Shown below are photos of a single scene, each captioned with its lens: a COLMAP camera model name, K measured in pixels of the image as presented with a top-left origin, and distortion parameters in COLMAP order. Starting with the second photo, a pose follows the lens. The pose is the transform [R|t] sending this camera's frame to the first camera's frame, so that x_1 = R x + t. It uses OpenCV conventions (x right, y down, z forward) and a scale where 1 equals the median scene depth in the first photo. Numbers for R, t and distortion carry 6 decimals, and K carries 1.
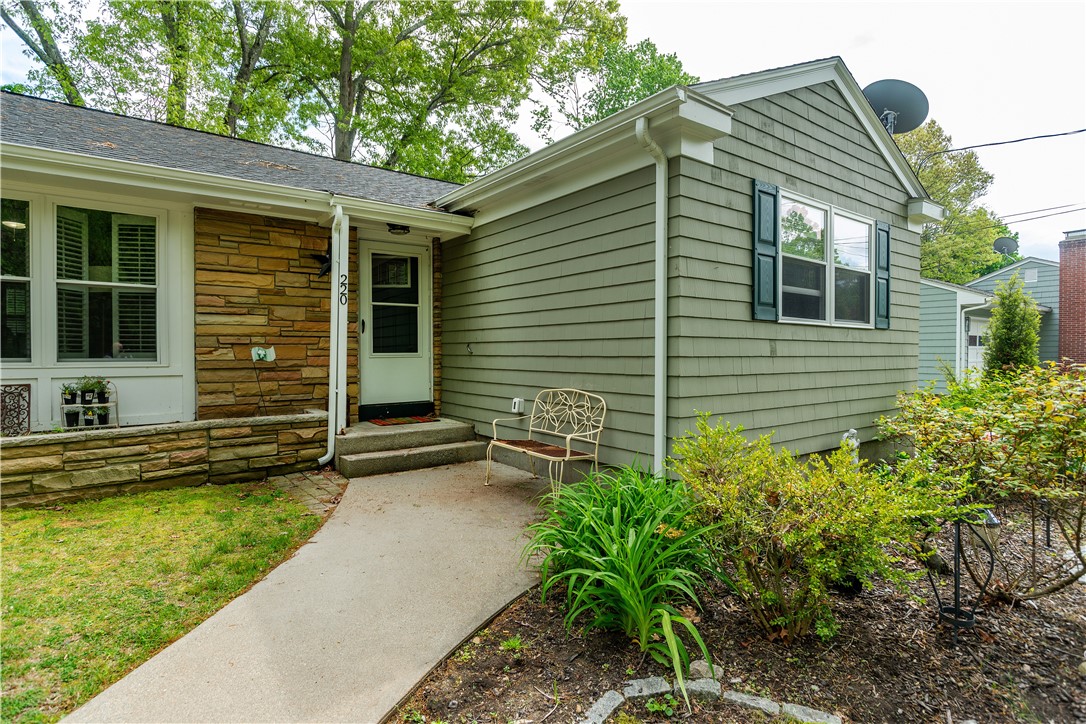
lens RADIAL K [[545.5, 0, 543.0], [0, 545.5, 362.0], [0, 0, 1]] dist [-0.003963, 0.000231]
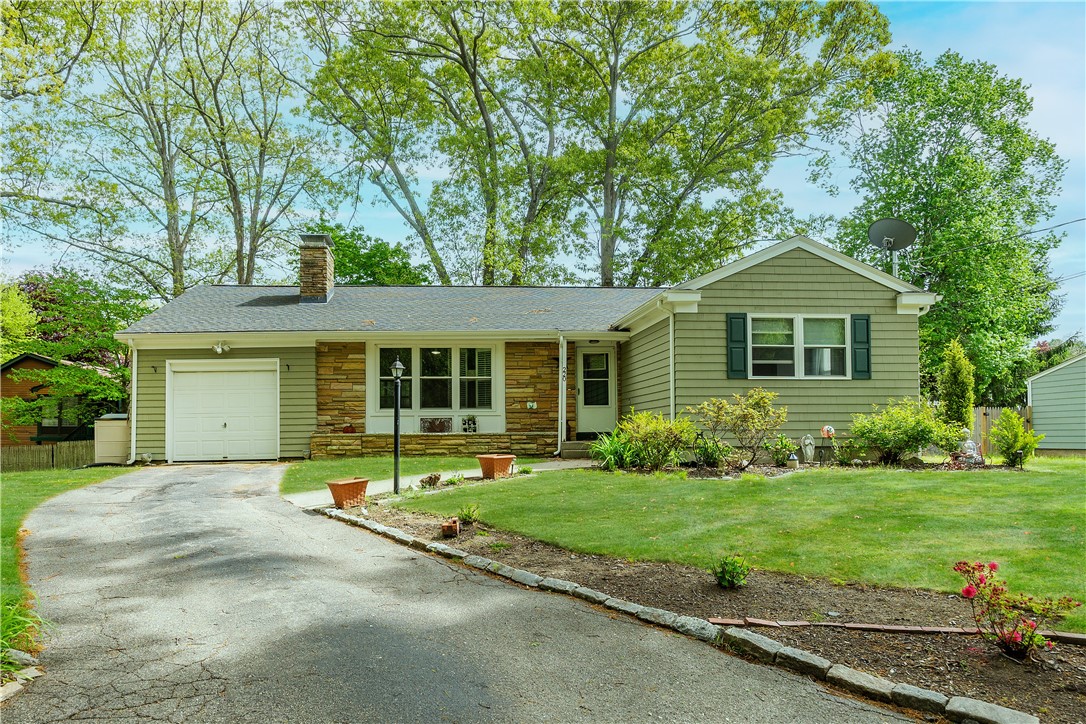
lens RADIAL K [[720.9, 0, 543.0], [0, 720.9, 362.0], [0, 0, 1]] dist [-0.000449, -0.000048]
pose [[0.876393, -0.063548, -0.477385, 0.940982], [0.004476, 0.992288, -0.123874, 0.175426], [0.481575, 0.106426, 0.869919, -1.551964]]
